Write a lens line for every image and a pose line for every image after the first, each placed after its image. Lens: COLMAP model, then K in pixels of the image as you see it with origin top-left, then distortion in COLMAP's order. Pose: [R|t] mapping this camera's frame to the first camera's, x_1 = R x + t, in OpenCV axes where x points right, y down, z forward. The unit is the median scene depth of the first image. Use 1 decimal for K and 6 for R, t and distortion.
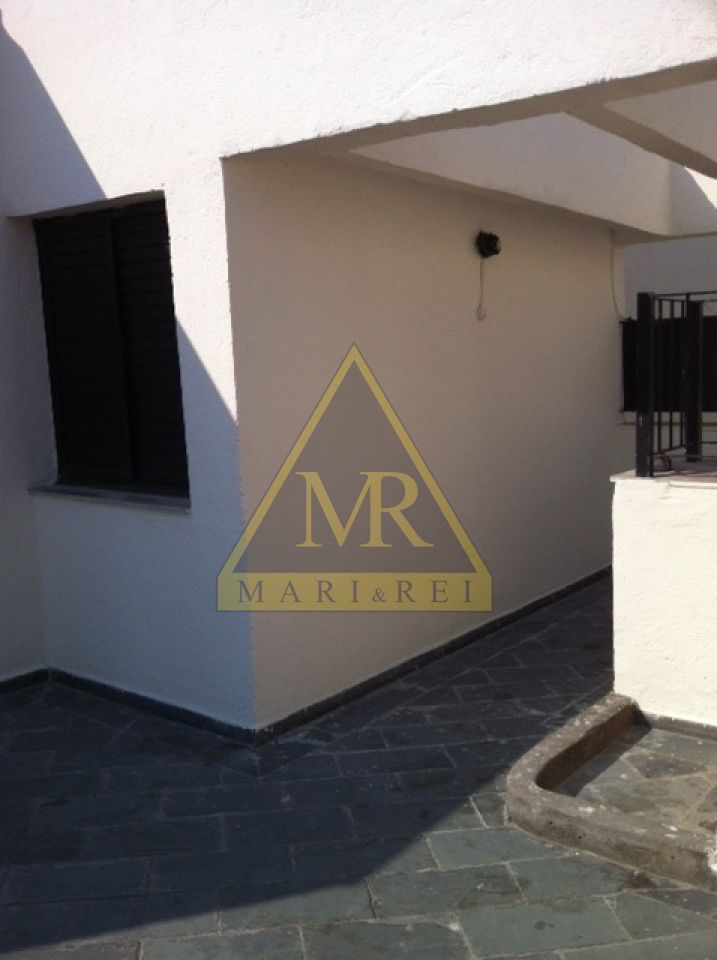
lens RADIAL K [[925.1, 0, 355.0], [0, 925.1, 463.8], [0, 0, 1]] dist [0.045168, -0.198471]
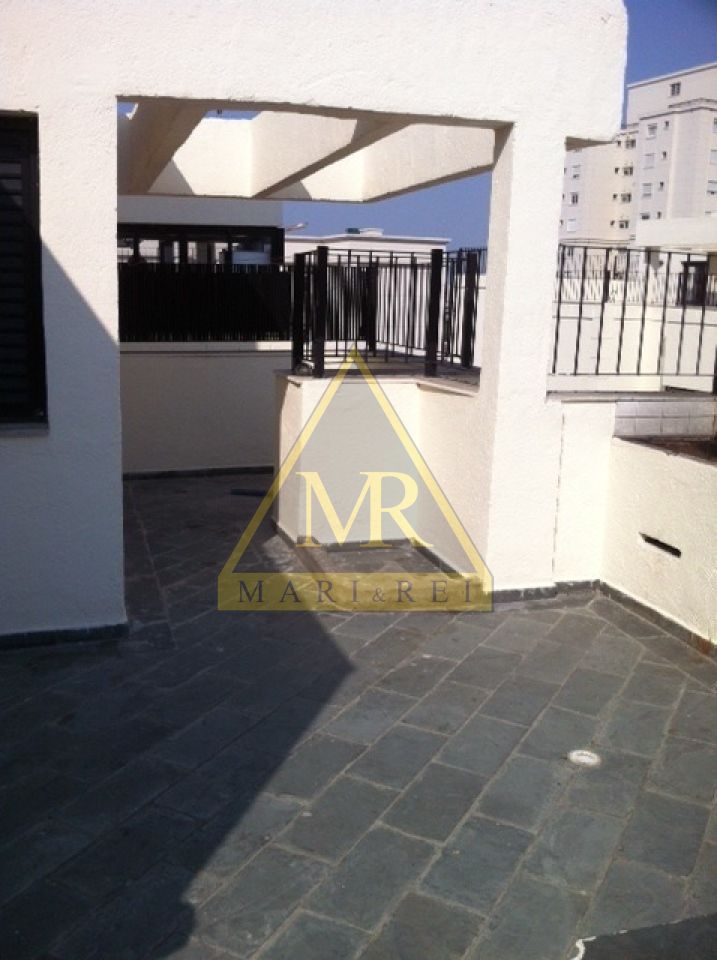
lens RADIAL K [[925.1, 0, 355.0], [0, 925.1, 463.8], [0, 0, 1]] dist [0.045168, -0.198471]
pose [[0.583930, -0.129036, 0.801484, -0.850887], [0.083862, 0.991593, 0.098544, 0.013893], [-0.807461, 0.009671, 0.589841, 0.130775]]
